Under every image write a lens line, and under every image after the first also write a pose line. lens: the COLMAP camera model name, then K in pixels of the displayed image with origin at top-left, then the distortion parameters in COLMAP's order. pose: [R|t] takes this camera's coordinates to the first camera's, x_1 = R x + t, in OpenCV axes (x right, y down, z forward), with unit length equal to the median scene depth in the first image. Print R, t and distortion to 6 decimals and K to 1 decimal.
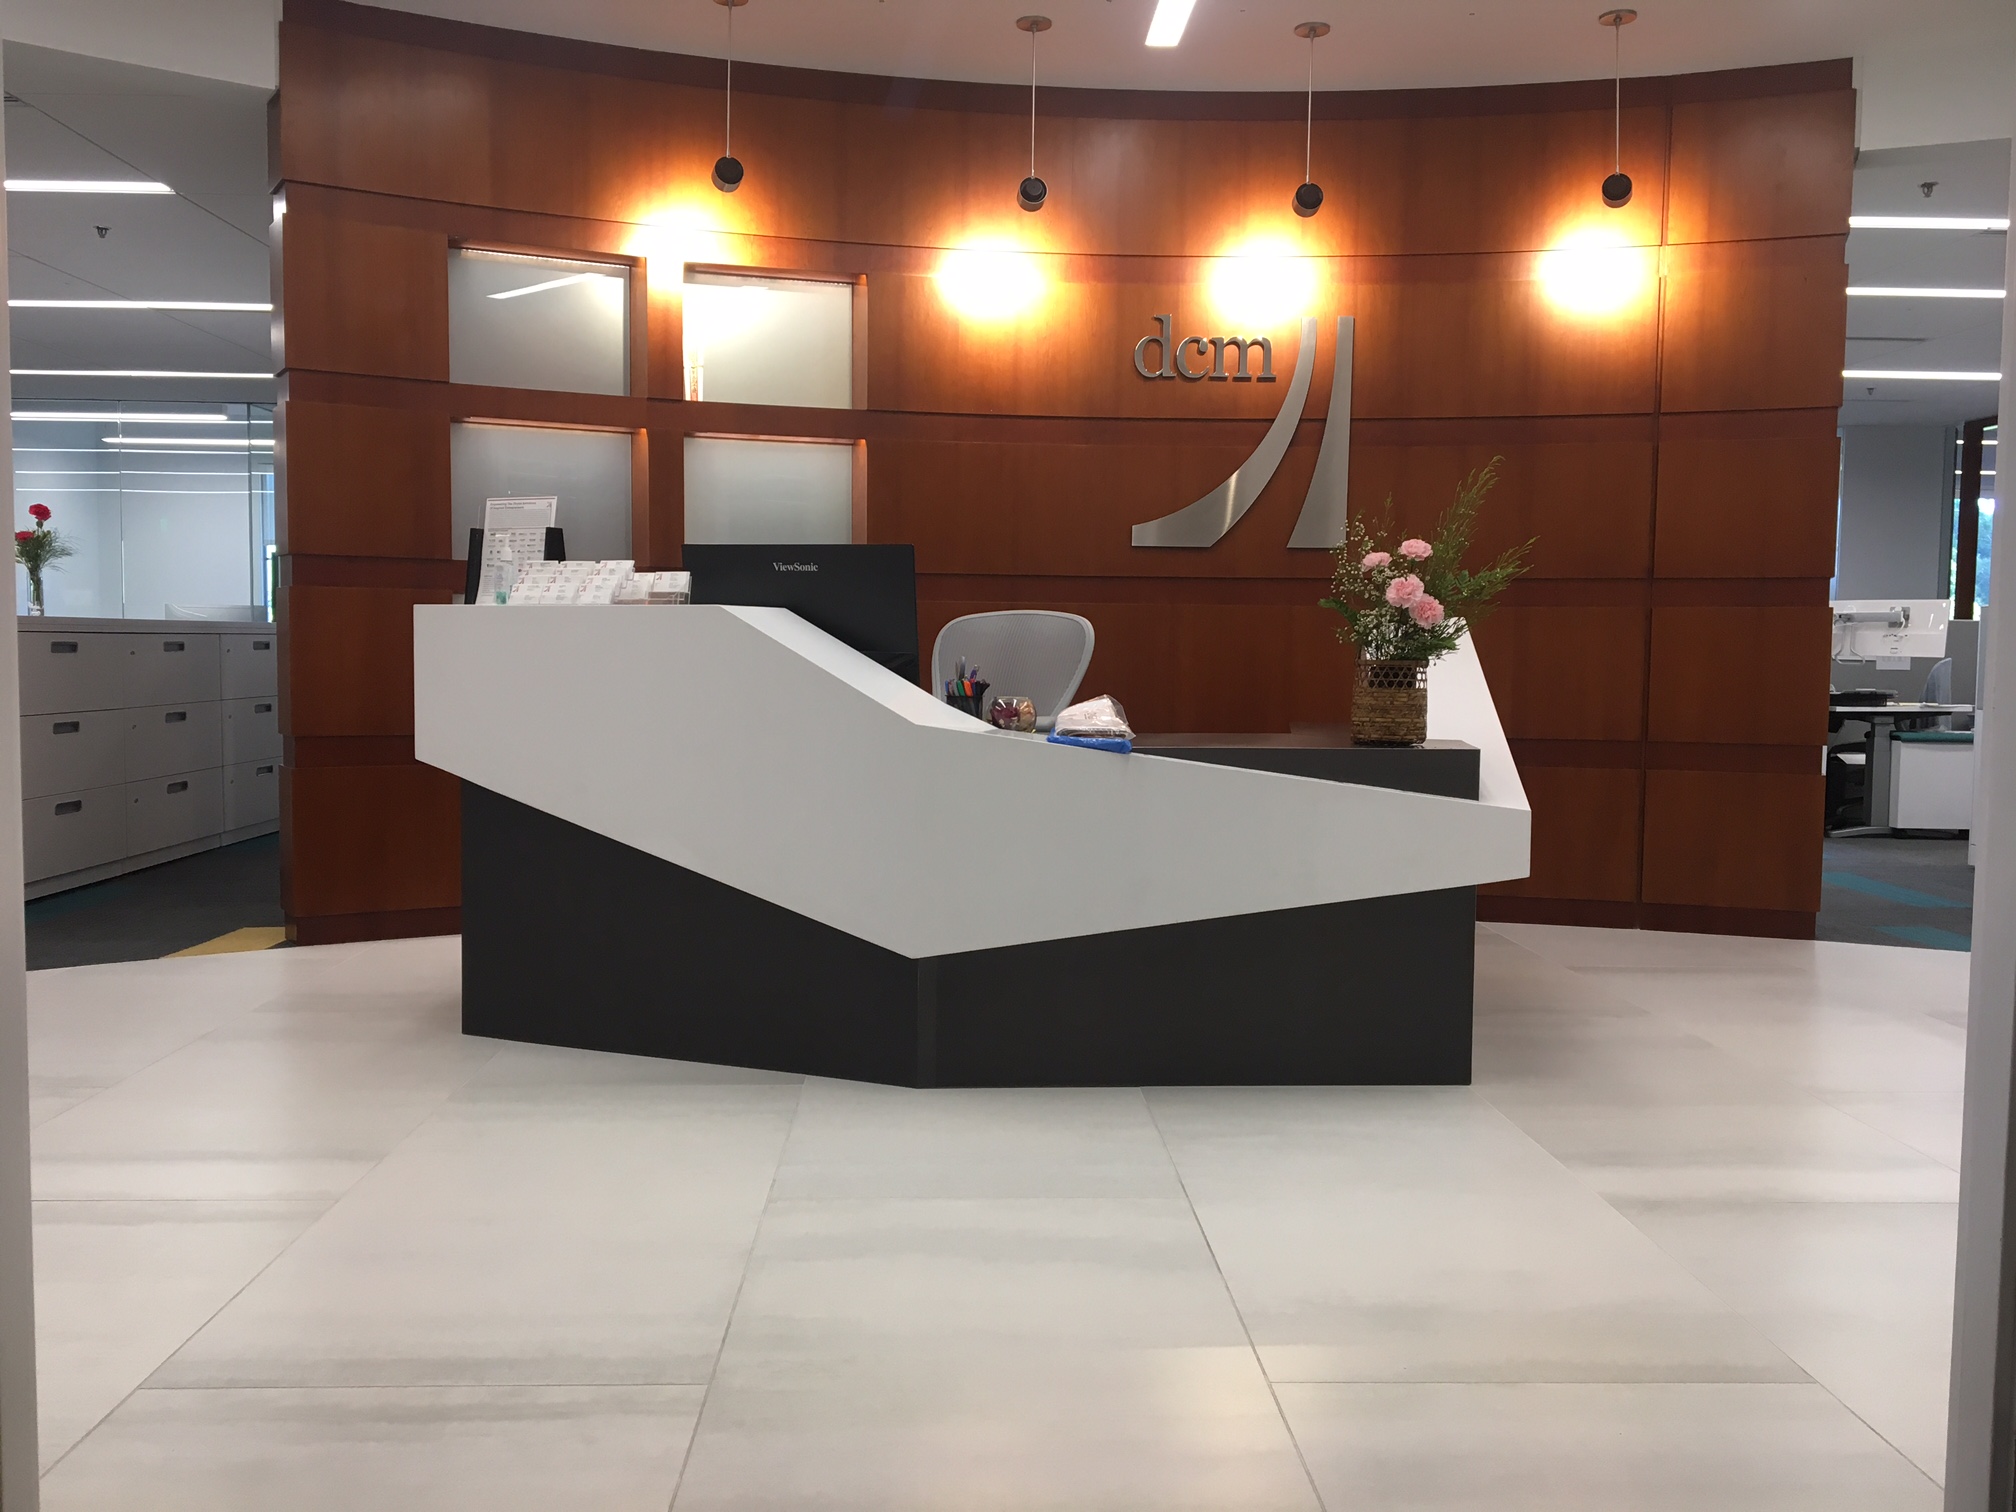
lens RADIAL K [[1689.4, 0, 1008.0], [0, 1689.4, 756.0], [0, 0, 1]] dist [0.133763, -0.251417]
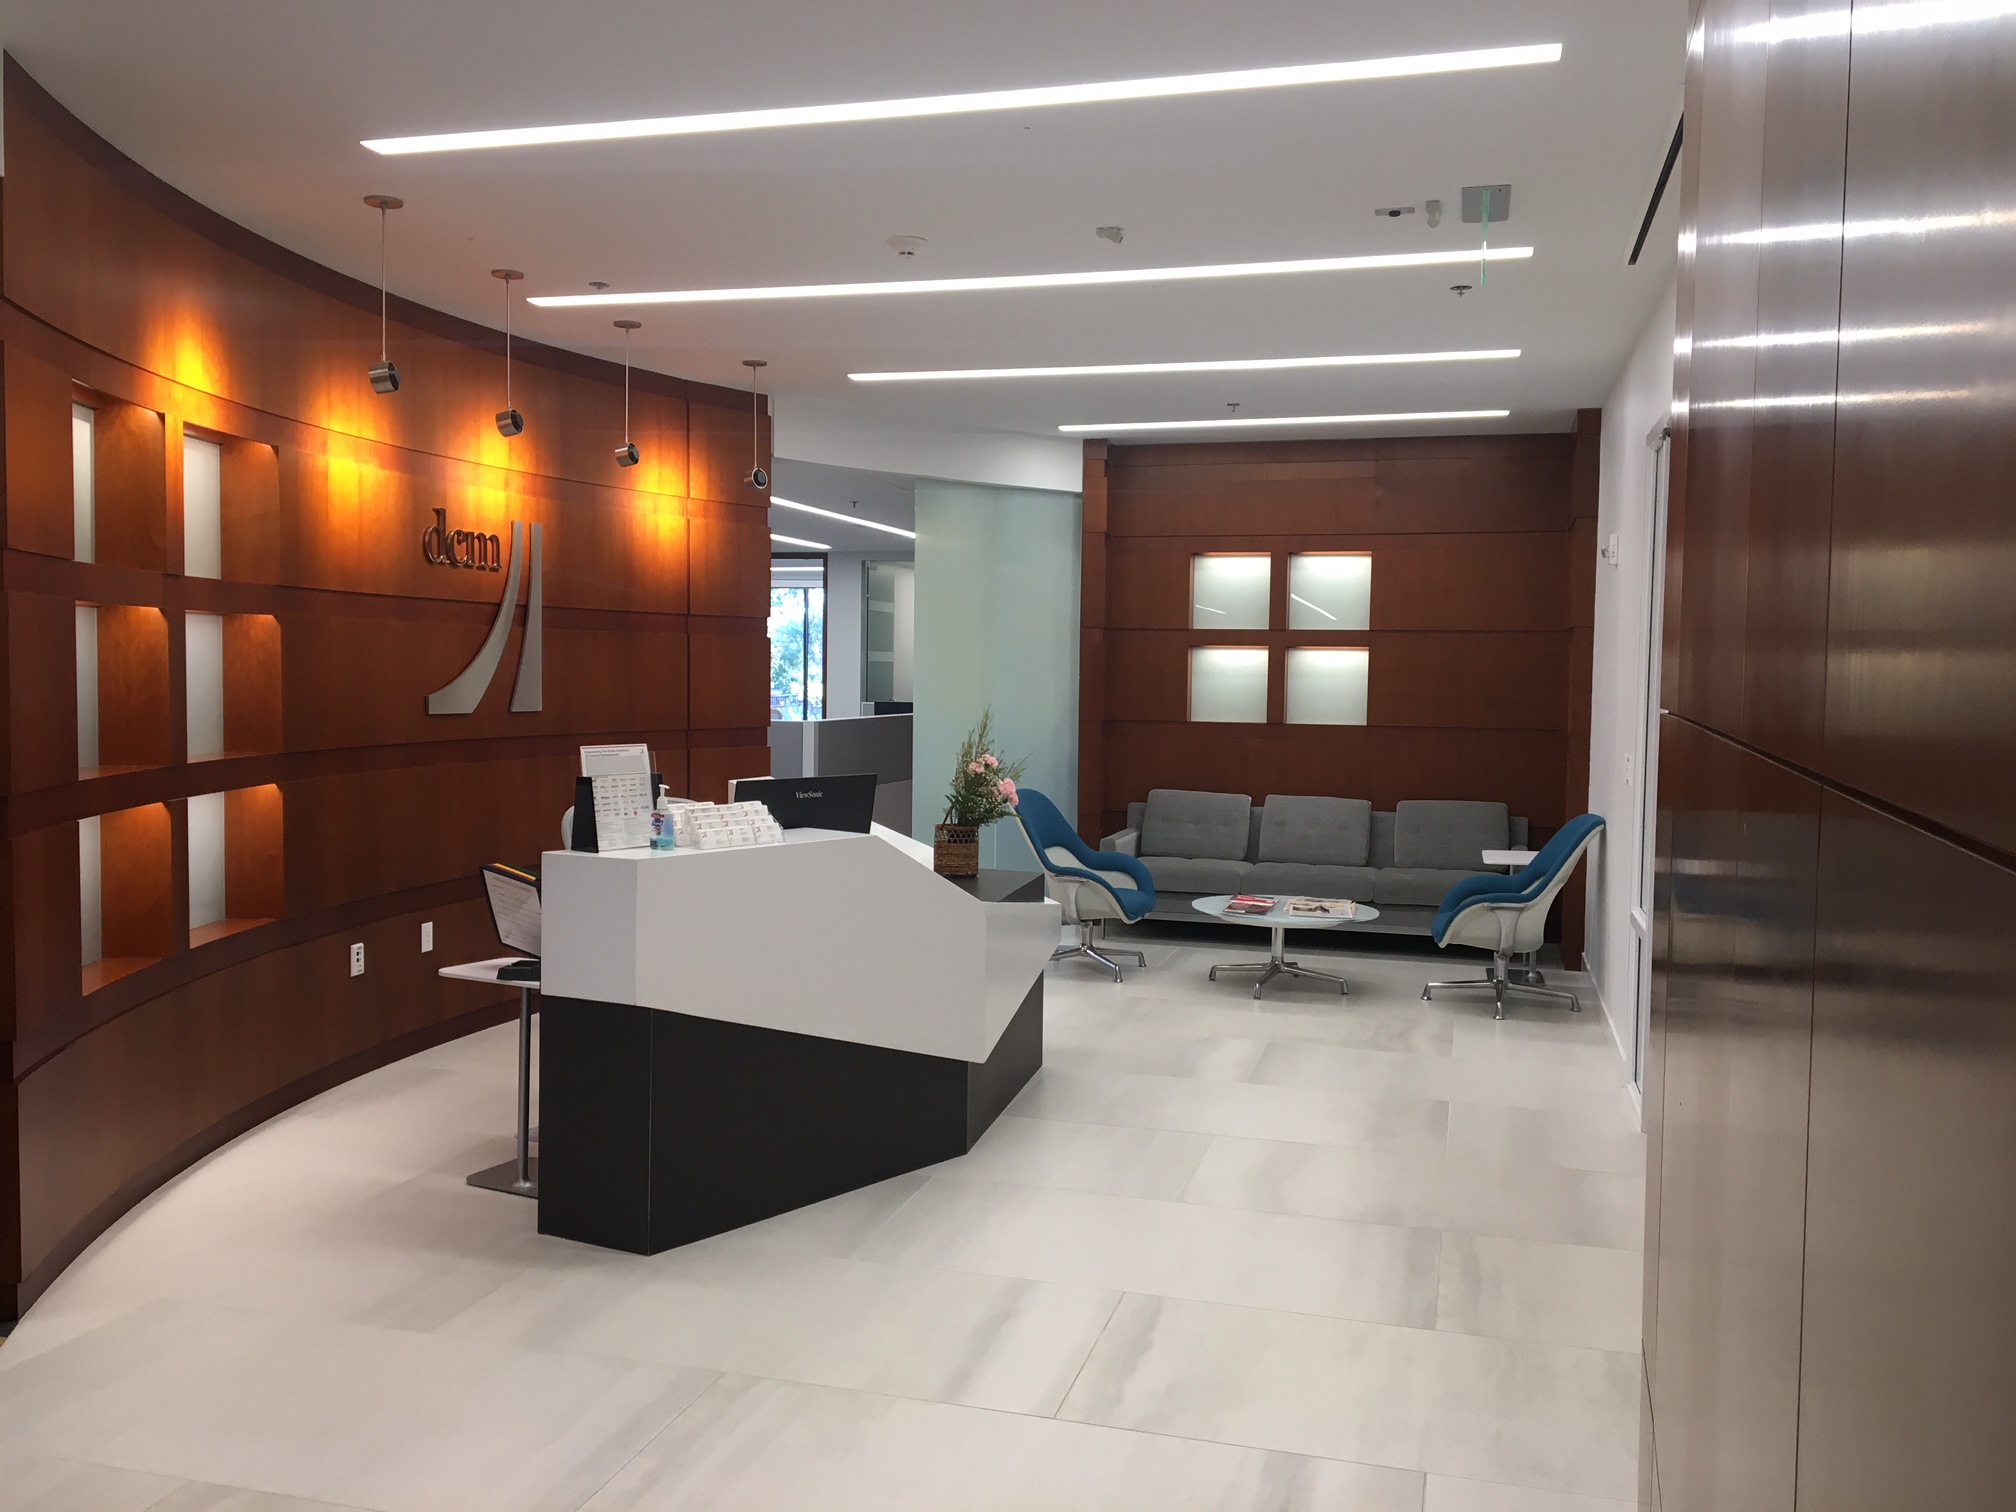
lens RADIAL K [[1689.4, 0, 1008.0], [0, 1689.4, 756.0], [0, 0, 1]] dist [0.133763, -0.251417]
pose [[0.298996, -0.056520, 0.952579, -0.873467], [0.052376, 0.997712, 0.042758, -0.126742], [-0.952816, 0.037108, 0.301272, 0.321074]]
